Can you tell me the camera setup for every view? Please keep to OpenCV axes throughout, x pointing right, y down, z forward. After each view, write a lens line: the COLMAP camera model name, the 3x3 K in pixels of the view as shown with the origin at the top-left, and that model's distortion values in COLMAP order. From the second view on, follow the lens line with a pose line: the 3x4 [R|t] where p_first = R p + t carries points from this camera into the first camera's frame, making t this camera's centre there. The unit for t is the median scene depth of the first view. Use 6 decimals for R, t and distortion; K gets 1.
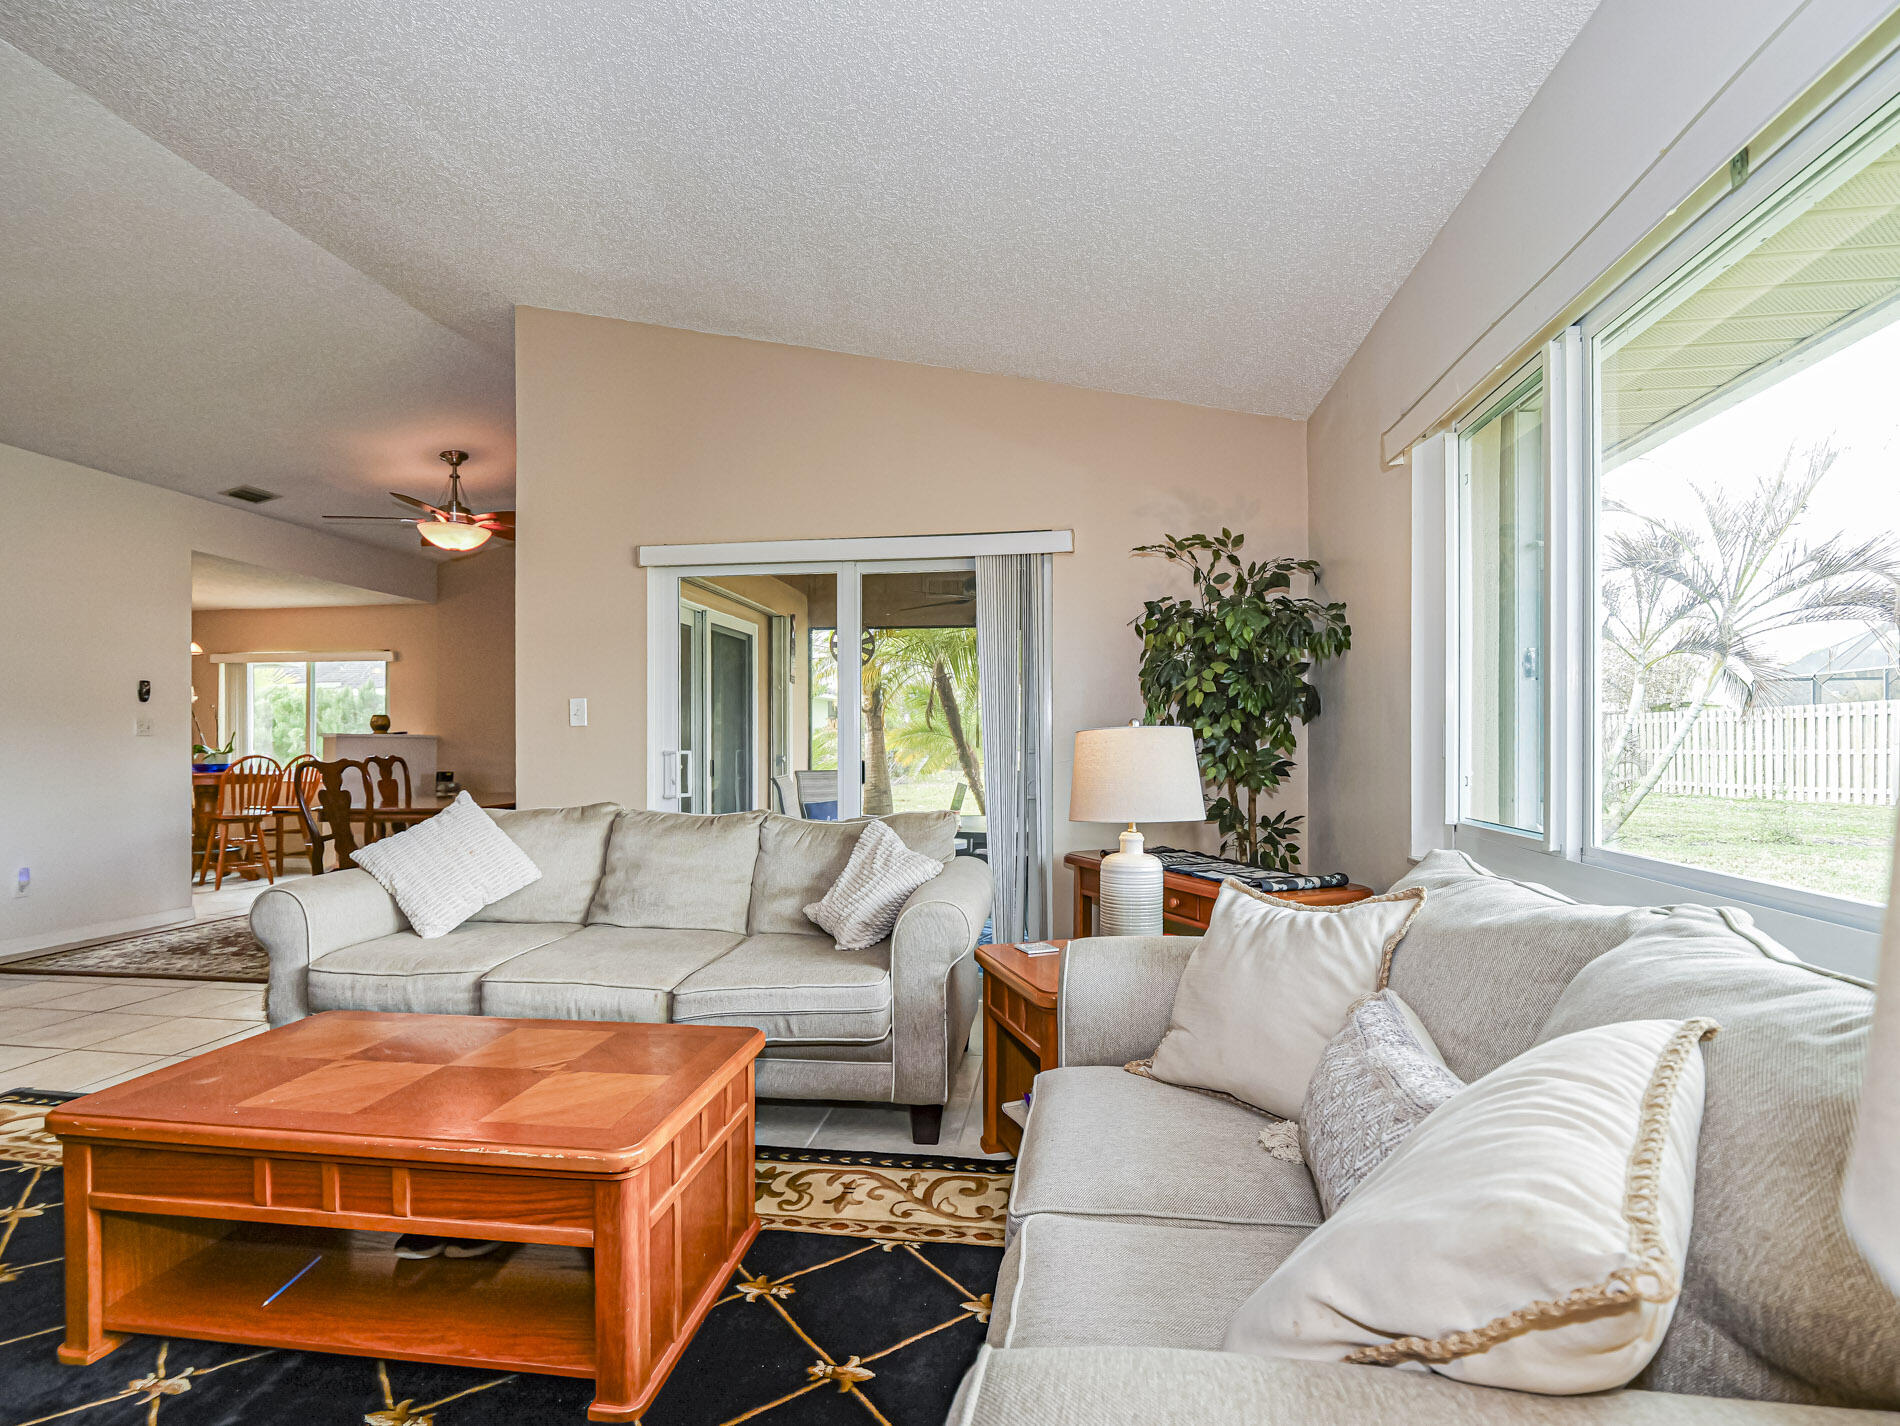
lens RADIAL K [[936.3, 0, 932.4], [0, 936.3, 744.3], [0, 0, 1]] dist [-0.004618, -0.003050]
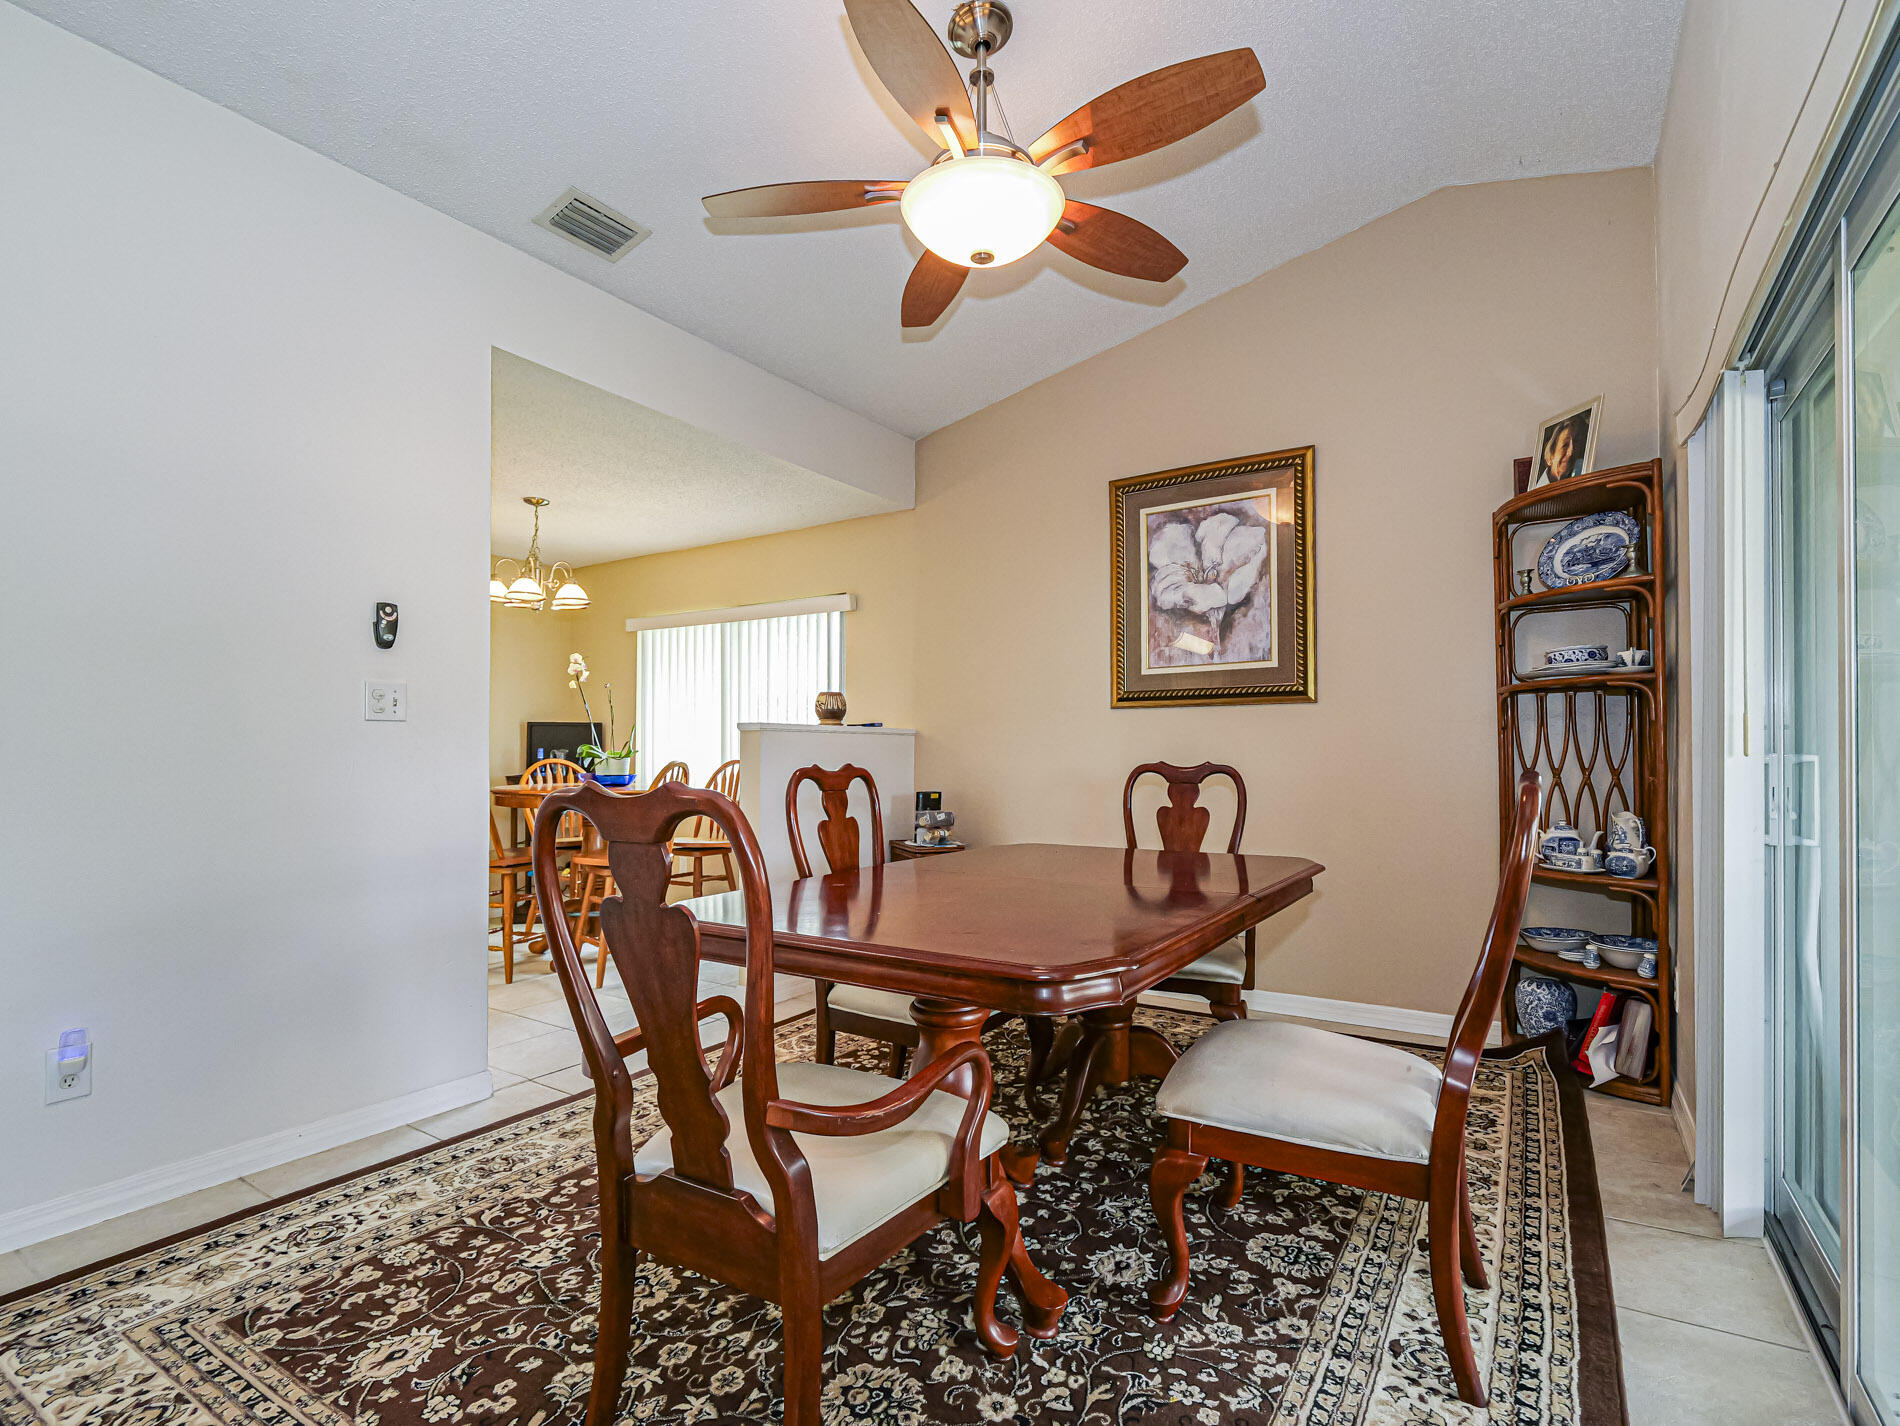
lens RADIAL K [[936.3, 0, 973.1], [0, 936.3, 746.9], [0, 0, 1]] dist [-0.004618, -0.003050]
pose [[0.922709, -0.001304, -0.385496, -0.749451], [-0.000633, 0.999988, -0.004897, 0.012126], [0.385498, 0.004763, 0.922696, 1.305975]]
